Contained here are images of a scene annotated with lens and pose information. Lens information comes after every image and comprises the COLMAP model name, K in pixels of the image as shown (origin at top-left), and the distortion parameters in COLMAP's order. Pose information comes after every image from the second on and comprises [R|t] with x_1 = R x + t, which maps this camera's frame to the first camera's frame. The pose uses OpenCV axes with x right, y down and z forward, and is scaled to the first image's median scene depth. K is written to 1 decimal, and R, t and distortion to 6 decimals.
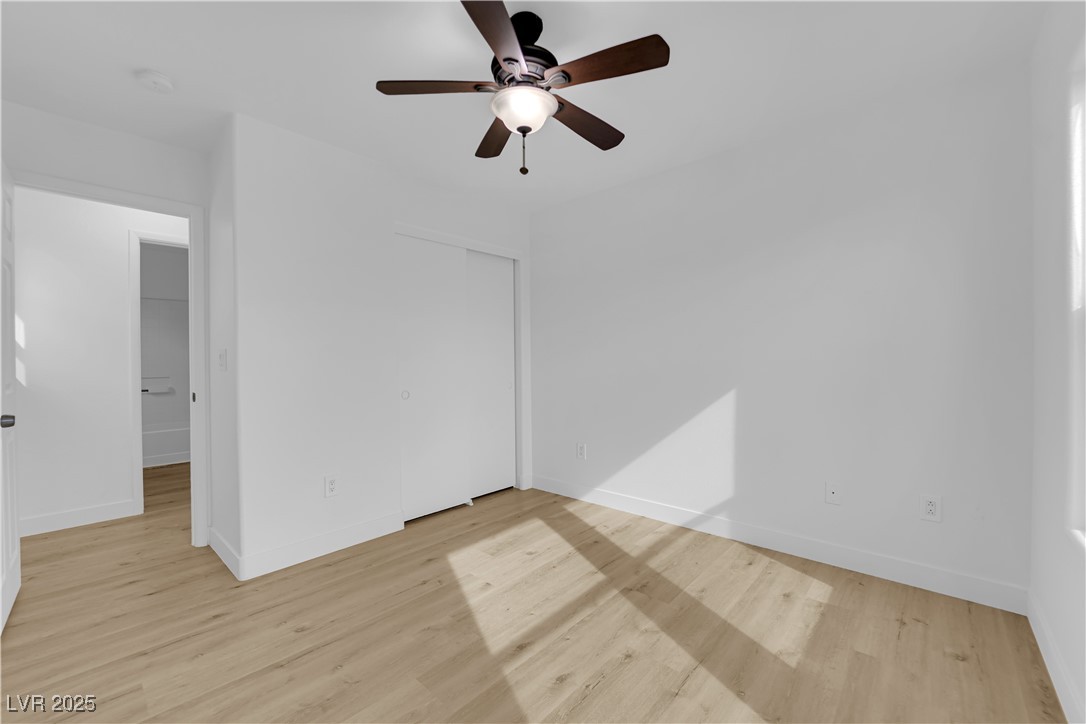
lens RADIAL K [[440.0, 0, 543.0], [0, 440.0, 362.0], [0, 0, 1]] dist [-0.001732, -0.000075]
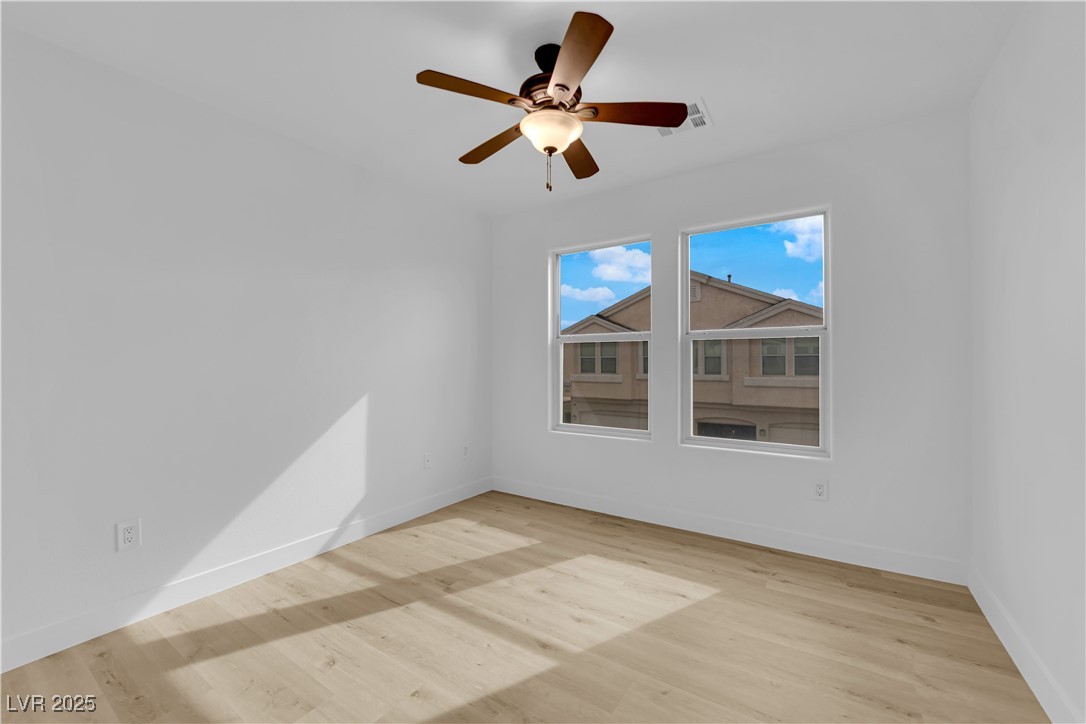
lens RADIAL K [[440.0, 0, 543.0], [0, 440.0, 362.0], [0, 0, 1]] dist [-0.001732, -0.000075]
pose [[-0.150867, 0.010423, 0.988499, -0.844787], [0.014619, 0.999859, -0.008311, -0.000080], [-0.988446, 0.013197, -0.150998, 0.913217]]
